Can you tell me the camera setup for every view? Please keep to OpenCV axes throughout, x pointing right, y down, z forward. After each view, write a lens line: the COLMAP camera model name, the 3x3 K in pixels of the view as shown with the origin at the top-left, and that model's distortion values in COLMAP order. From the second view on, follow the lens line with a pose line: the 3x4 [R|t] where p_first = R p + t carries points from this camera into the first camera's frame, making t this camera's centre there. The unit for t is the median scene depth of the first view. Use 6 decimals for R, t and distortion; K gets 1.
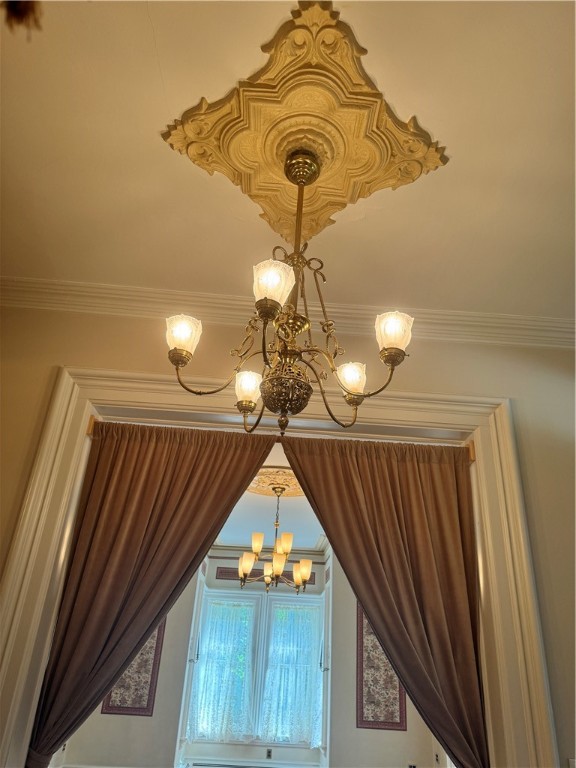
lens RADIAL K [[530.9, 0, 288.4], [0, 530.9, 384.2], [0, 0, 1]] dist [0.005953, -0.001640]
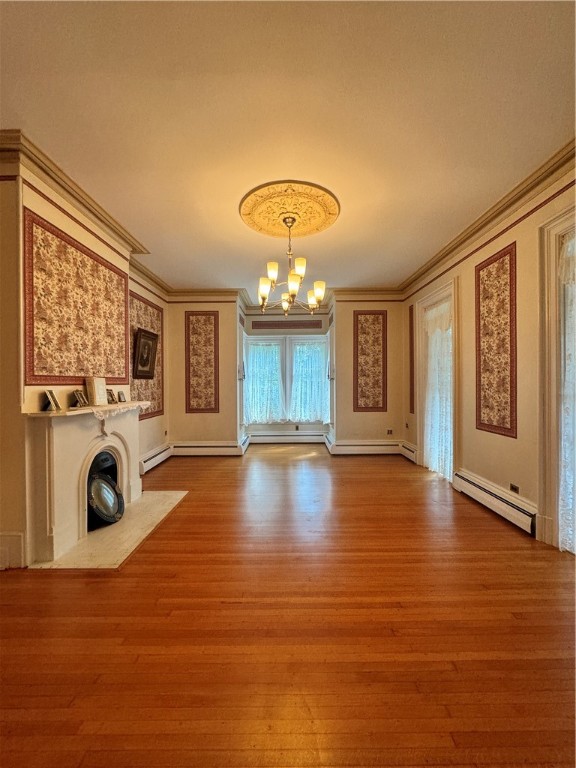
lens RADIAL K [[305.3, 0, 289.4], [0, 305.3, 385.1], [0, 0, 1]] dist [-0.002239, 0.000300]
pose [[0.996936, -0.060825, -0.049174, -0.006214], [0.076700, 0.883420, 0.462262, 0.154310], [0.015324, -0.464617, 0.885379, 0.248557]]
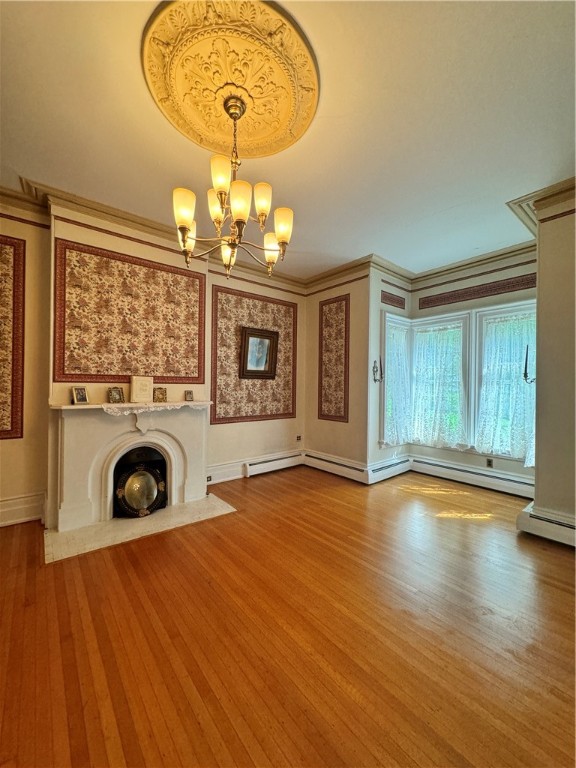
lens RADIAL K [[305.3, 0, 286.7], [0, 305.3, 384.7], [0, 0, 1]] dist [-0.002239, 0.000300]
pose [[0.594711, -0.048299, -0.802487, 0.206586], [0.386763, 0.892279, 0.232921, 0.314452], [0.704793, -0.448893, 0.549328, 0.530883]]
